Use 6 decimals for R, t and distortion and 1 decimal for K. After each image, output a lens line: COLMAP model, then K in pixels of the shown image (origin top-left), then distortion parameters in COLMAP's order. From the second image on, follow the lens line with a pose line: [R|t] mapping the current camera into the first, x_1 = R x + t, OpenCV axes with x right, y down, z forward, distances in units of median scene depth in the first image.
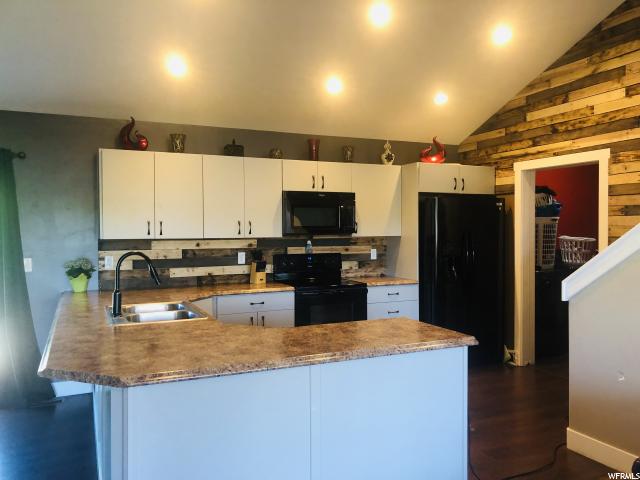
lens RADIAL K [[520.3, 0, 320.0], [0, 520.3, 240.0], [0, 0, 1]] dist [0.013839, 0.001322]
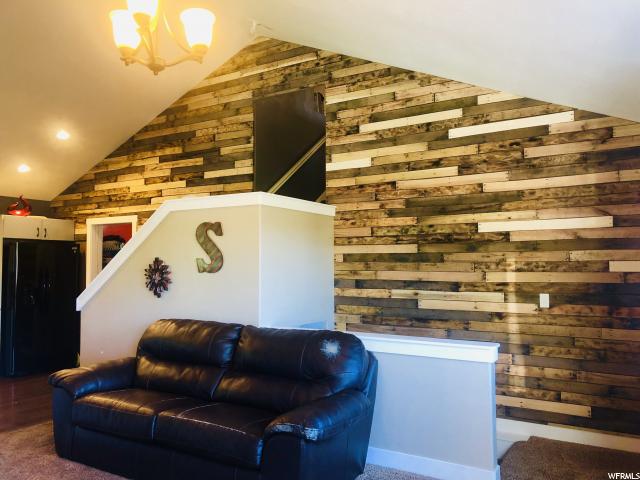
lens RADIAL K [[520.3, 0, 320.0], [0, 520.3, 240.0], [0, 0, 1]] dist [0.013839, 0.001322]
pose [[0.826123, 0.032351, 0.562560, 0.116030], [0.009153, 0.997448, -0.070801, 0.013219], [-0.563415, 0.063639, 0.823719, -0.535426]]
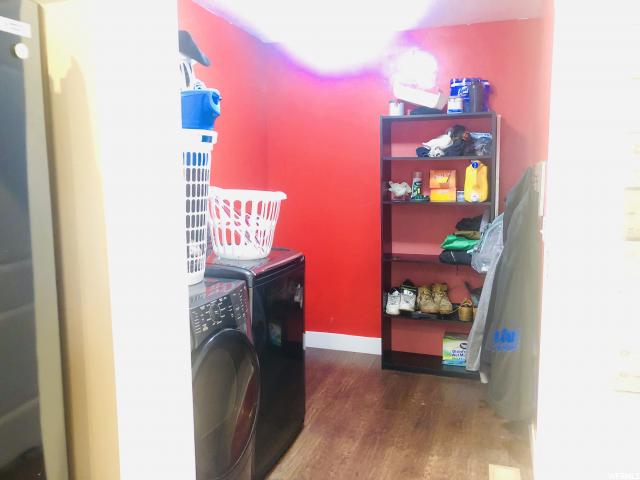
lens RADIAL K [[520.3, 0, 320.0], [0, 520.3, 240.0], [0, 0, 1]] dist [0.013839, 0.001322]
pose [[0.673918, -0.086179, 0.733763, 0.303030], [0.015389, 0.994595, 0.102680, -0.010285], [-0.738646, -0.057906, 0.671602, 0.873002]]
